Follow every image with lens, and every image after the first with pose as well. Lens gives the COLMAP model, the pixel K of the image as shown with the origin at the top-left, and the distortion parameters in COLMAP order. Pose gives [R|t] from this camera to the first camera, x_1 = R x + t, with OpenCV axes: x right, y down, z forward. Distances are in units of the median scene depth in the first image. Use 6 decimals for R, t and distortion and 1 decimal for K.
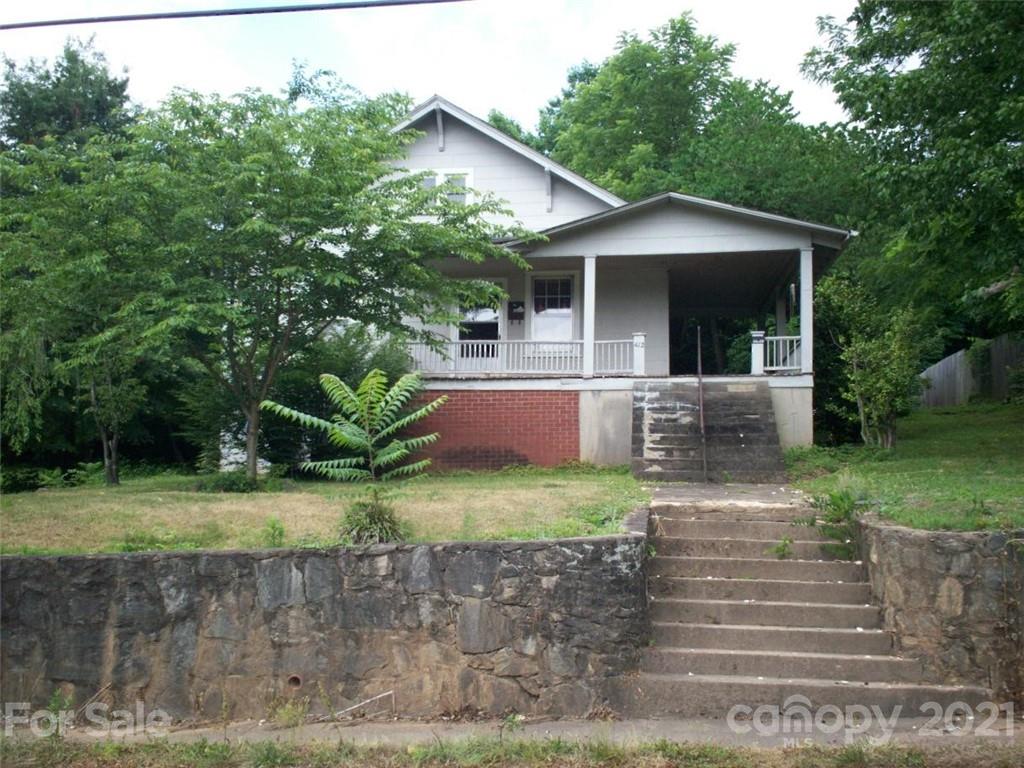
lens RADIAL K [[1079.9, 0, 511.7], [0, 1079.9, 382.1], [0, 0, 1]] dist [0.024545, 0.000000]
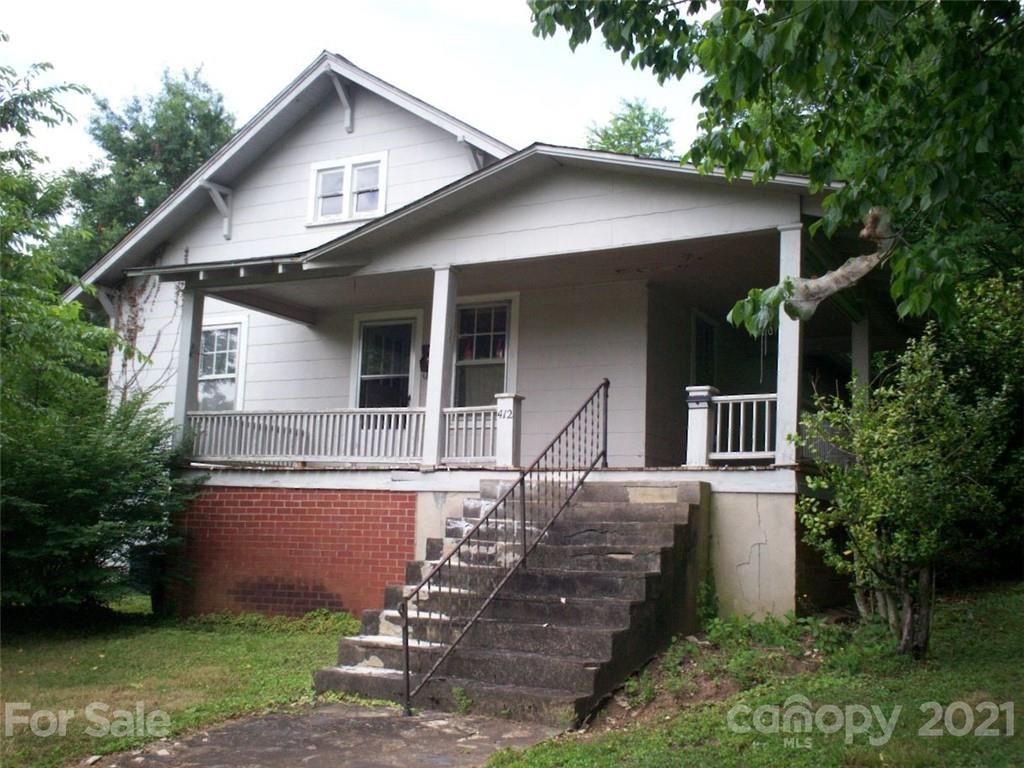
lens RADIAL K [[1079.9, 0, 512.6], [0, 1079.9, 387.0], [0, 0, 1]] dist [0.024545, 0.000000]
pose [[0.928365, -0.024419, -0.370867, 0.340618], [0.014094, 0.999435, -0.030526, -0.031549], [0.371402, 0.023112, 0.928184, 0.467545]]
